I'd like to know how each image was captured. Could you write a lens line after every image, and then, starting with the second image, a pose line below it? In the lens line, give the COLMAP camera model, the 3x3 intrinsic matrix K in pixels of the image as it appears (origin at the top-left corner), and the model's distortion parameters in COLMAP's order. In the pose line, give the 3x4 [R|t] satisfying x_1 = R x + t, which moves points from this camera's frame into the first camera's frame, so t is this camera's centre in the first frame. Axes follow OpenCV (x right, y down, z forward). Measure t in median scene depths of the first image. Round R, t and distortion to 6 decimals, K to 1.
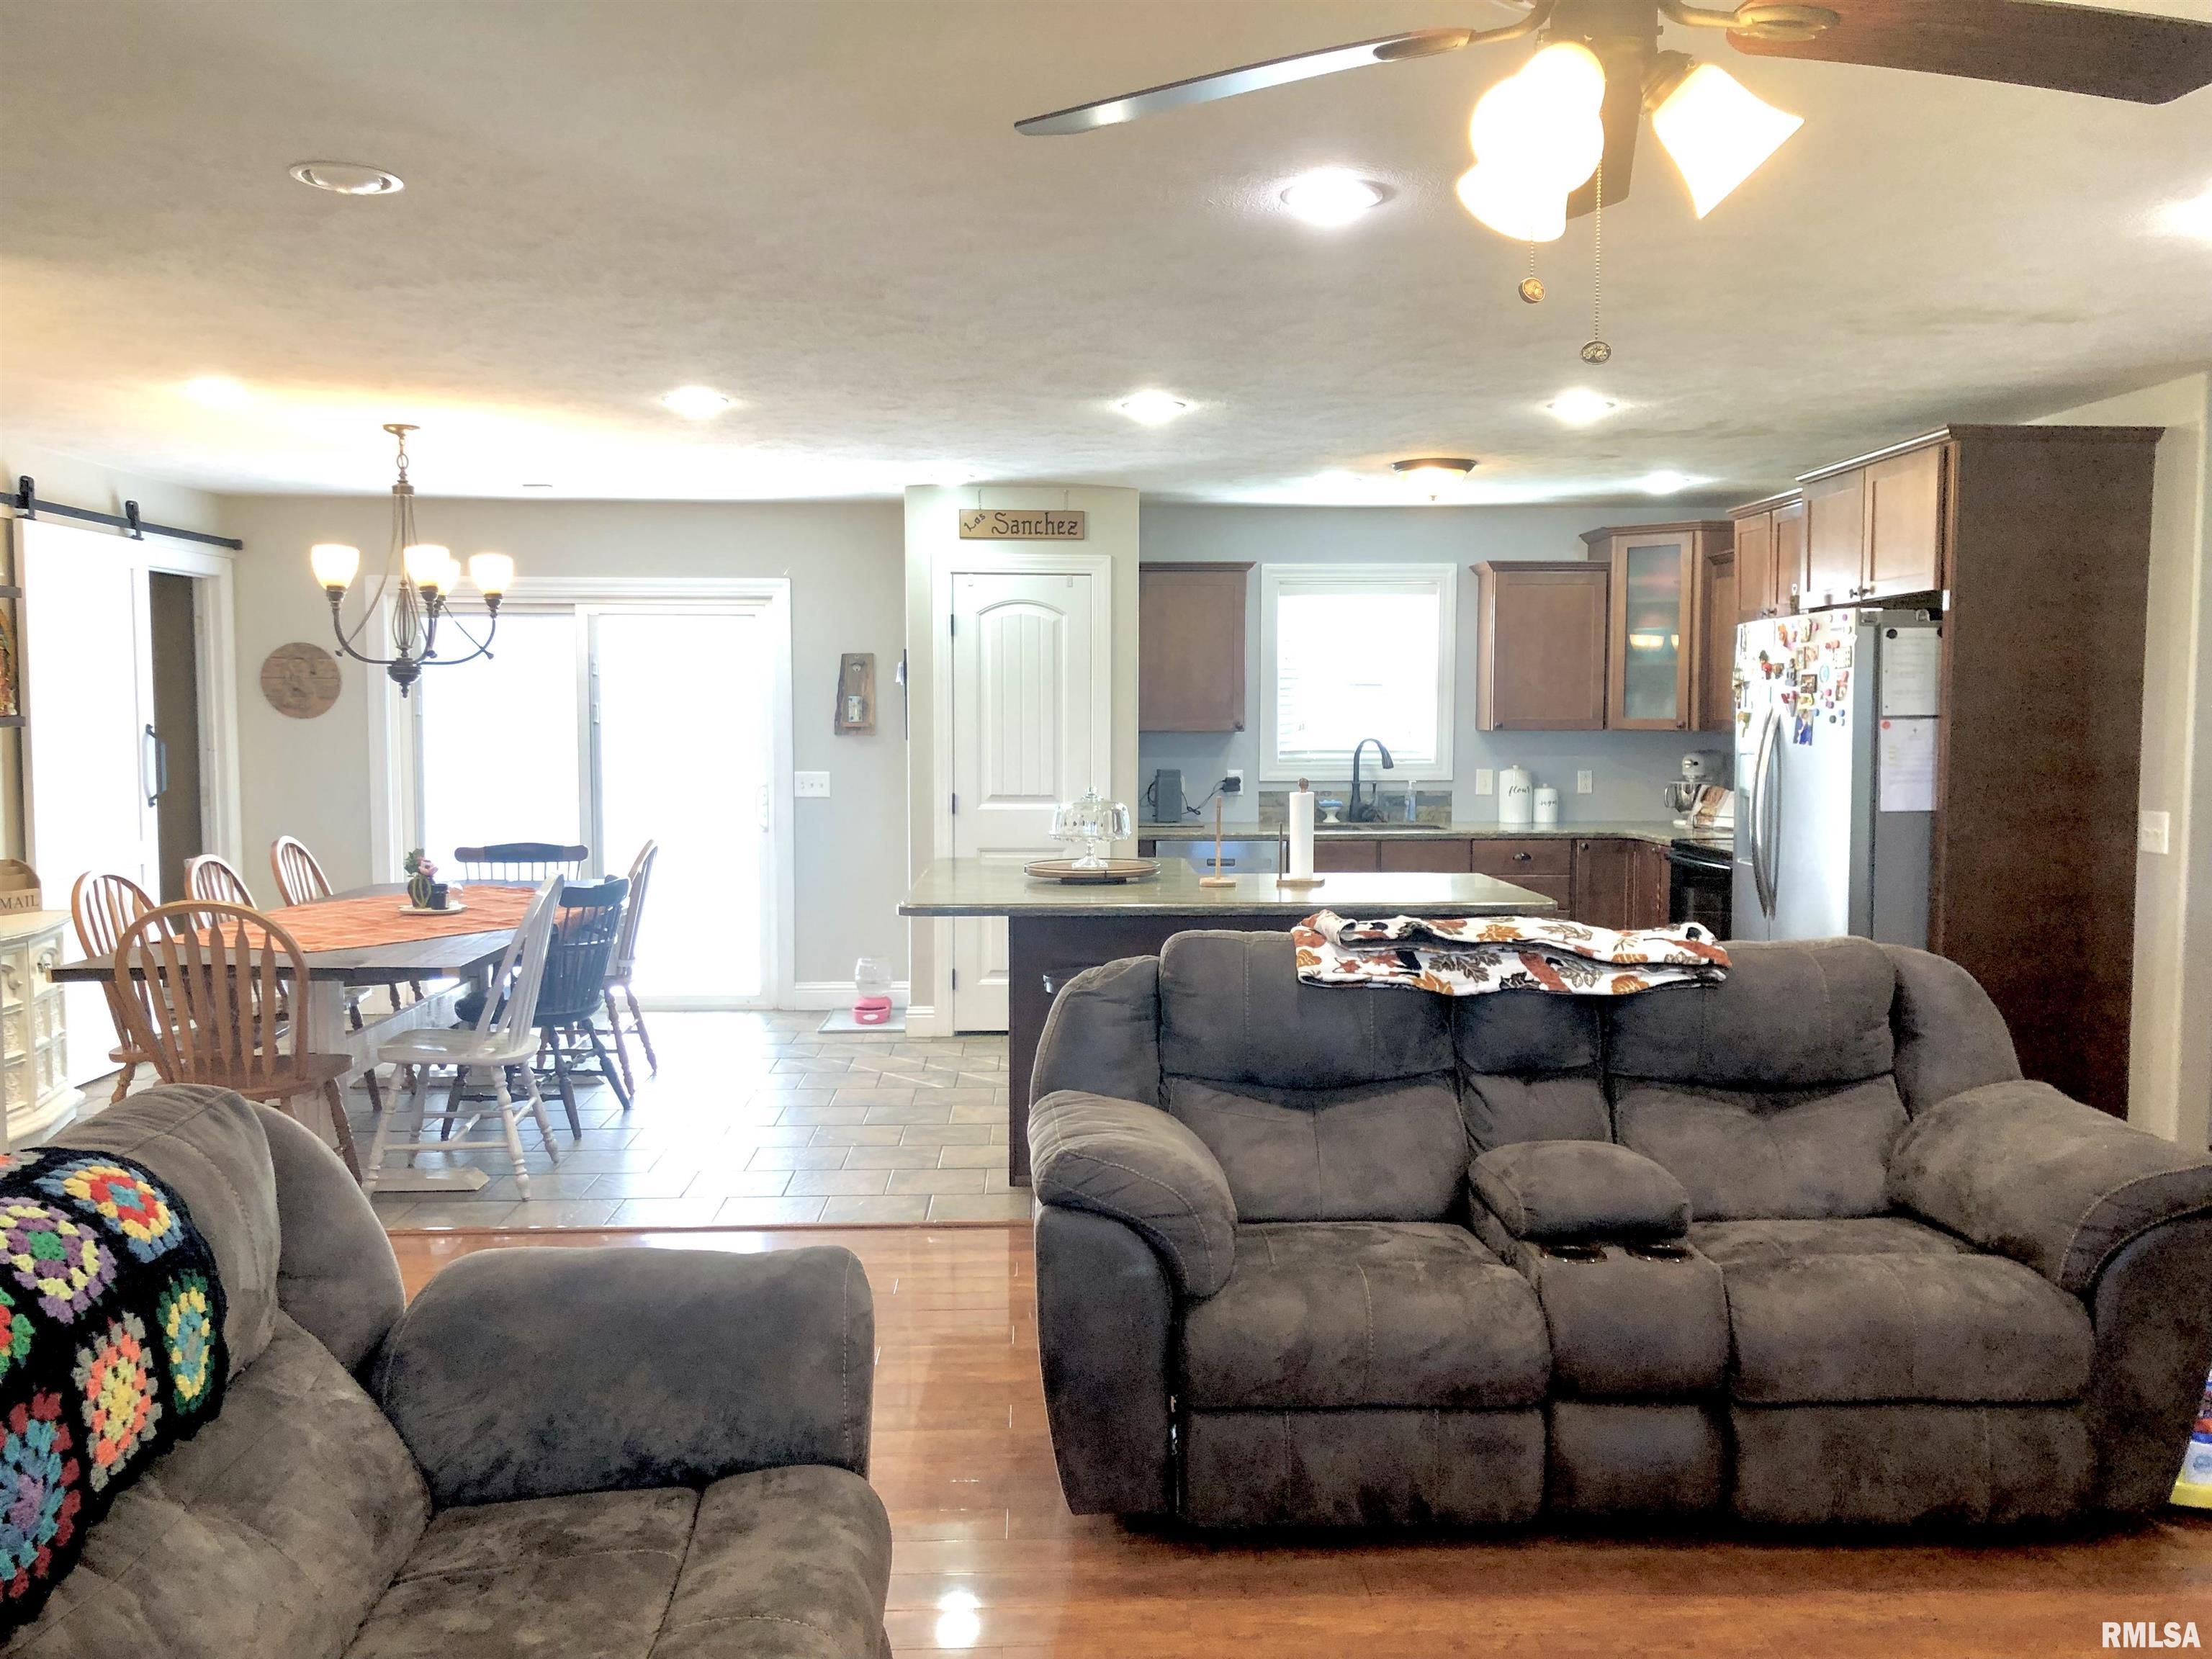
lens RADIAL K [[1799.6, 0, 1114.2], [0, 1799.6, 845.1], [0, 0, 1]] dist [0.060198, -0.078585]
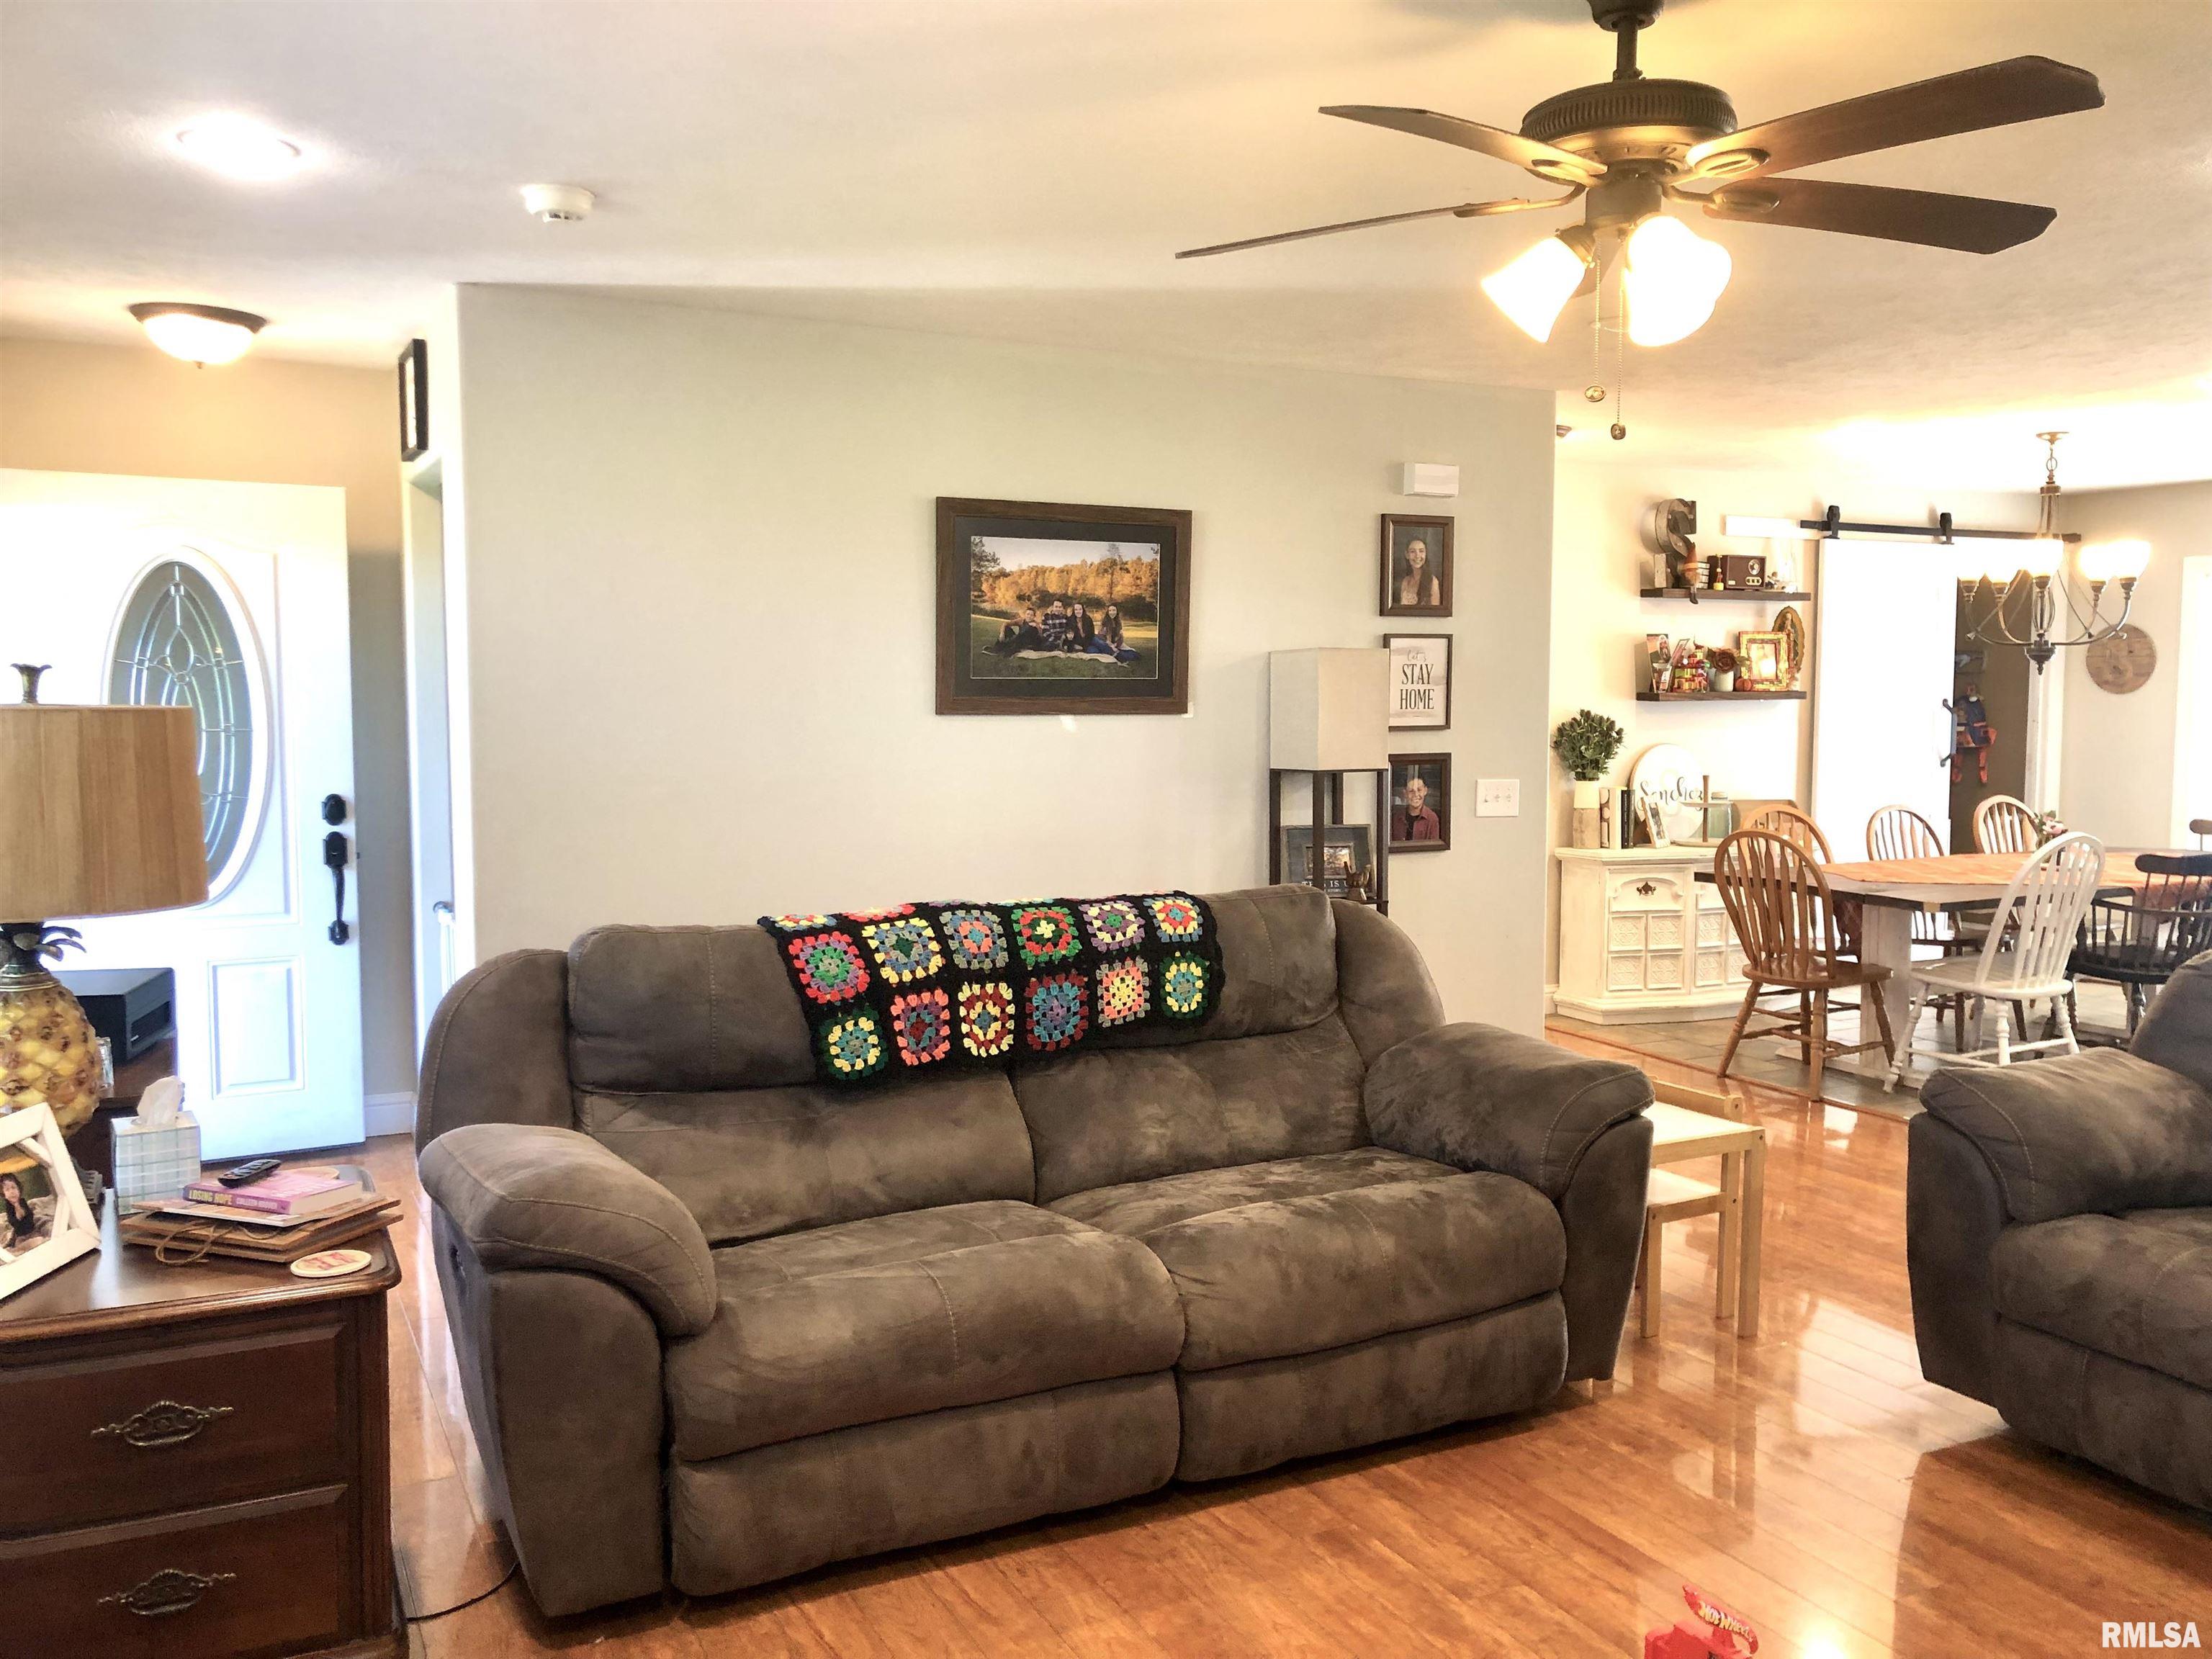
lens RADIAL K [[1799.6, 0, 1142.7], [0, 1799.6, 824.0], [0, 0, 1]] dist [0.060198, -0.078585]
pose [[0.421442, 0.070828, -0.904085, 0.318096], [-0.070124, 0.996506, 0.045380, -0.000788], [0.904140, 0.044273, 0.424936, 0.016531]]
